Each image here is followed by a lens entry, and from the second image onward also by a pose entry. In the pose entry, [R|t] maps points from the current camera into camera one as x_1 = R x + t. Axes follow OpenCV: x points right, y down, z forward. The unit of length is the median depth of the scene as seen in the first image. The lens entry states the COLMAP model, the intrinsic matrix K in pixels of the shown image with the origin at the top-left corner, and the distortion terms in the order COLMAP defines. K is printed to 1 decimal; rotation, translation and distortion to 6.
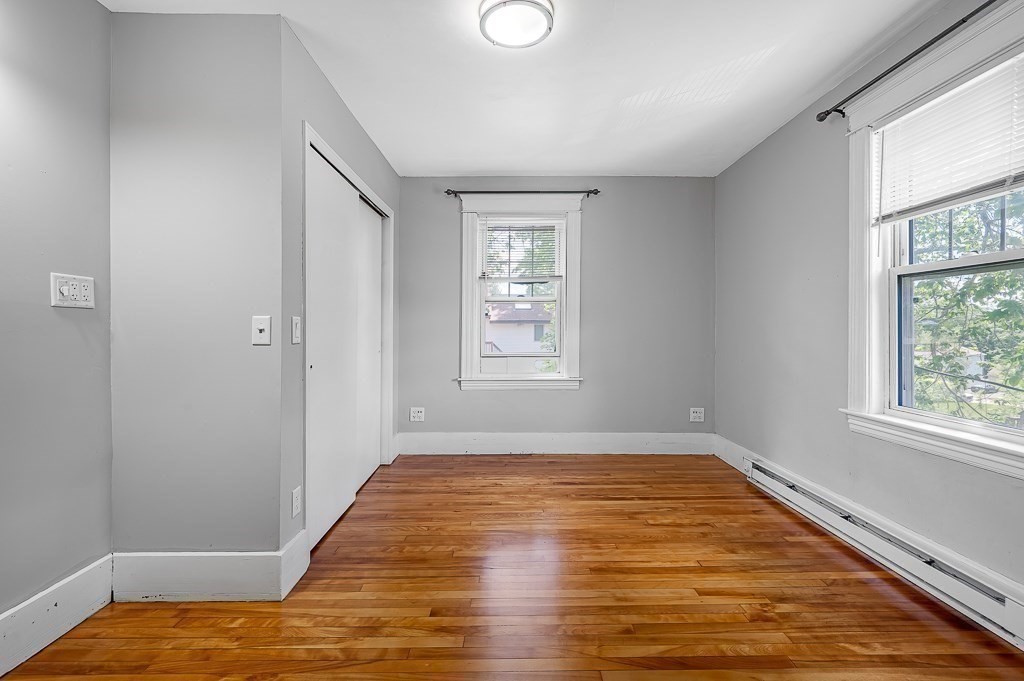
lens RADIAL K [[455.6, 0, 512.0], [0, 455.6, 331.7], [0, 0, 1]] dist [0.012135, 0.000386]
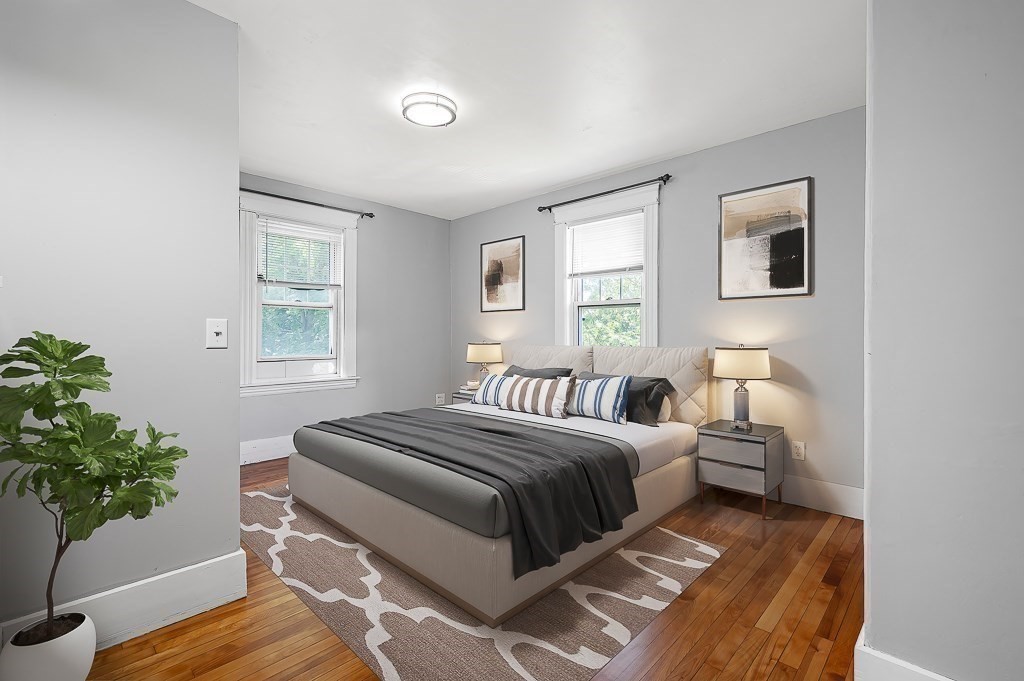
lens RADIAL K [[455.6, 0, 514.0], [0, 455.6, 336.6], [0, 0, 1]] dist [0.012135, 0.000386]
pose [[0.699620, 0.000147, 0.714515, -0.682943], [-0.000332, 1.000000, 0.000120, 0.002875], [-0.714515, -0.000321, 0.699620, -0.124629]]
